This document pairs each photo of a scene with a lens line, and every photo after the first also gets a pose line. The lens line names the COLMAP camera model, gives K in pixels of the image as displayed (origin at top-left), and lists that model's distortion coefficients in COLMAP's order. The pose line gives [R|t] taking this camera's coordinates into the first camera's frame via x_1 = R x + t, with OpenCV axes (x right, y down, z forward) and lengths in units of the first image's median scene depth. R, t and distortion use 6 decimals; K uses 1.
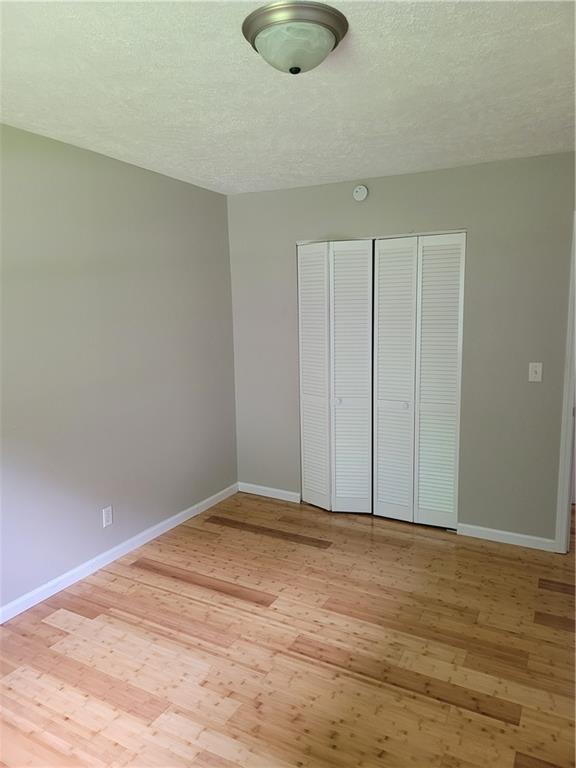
lens RADIAL K [[531.9, 0, 287.2], [0, 531.9, 382.5], [0, 0, 1]] dist [0.041285, -0.021000]
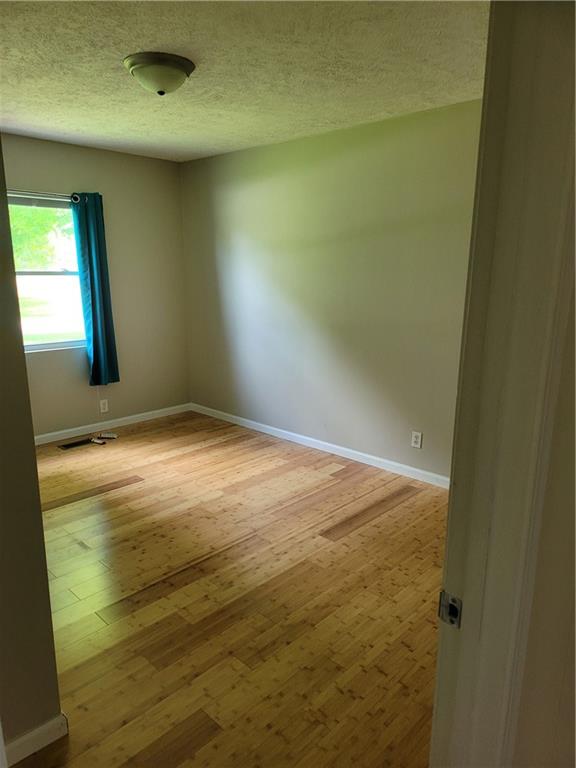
lens RADIAL K [[531.9, 0, 286.7], [0, 531.9, 385.7], [0, 0, 1]] dist [0.041285, -0.021000]
pose [[-0.259439, 0.217584, -0.940930, 1.016700], [-0.141183, 0.955278, 0.259830, -0.159611], [0.955384, 0.200253, -0.217118, 1.196568]]
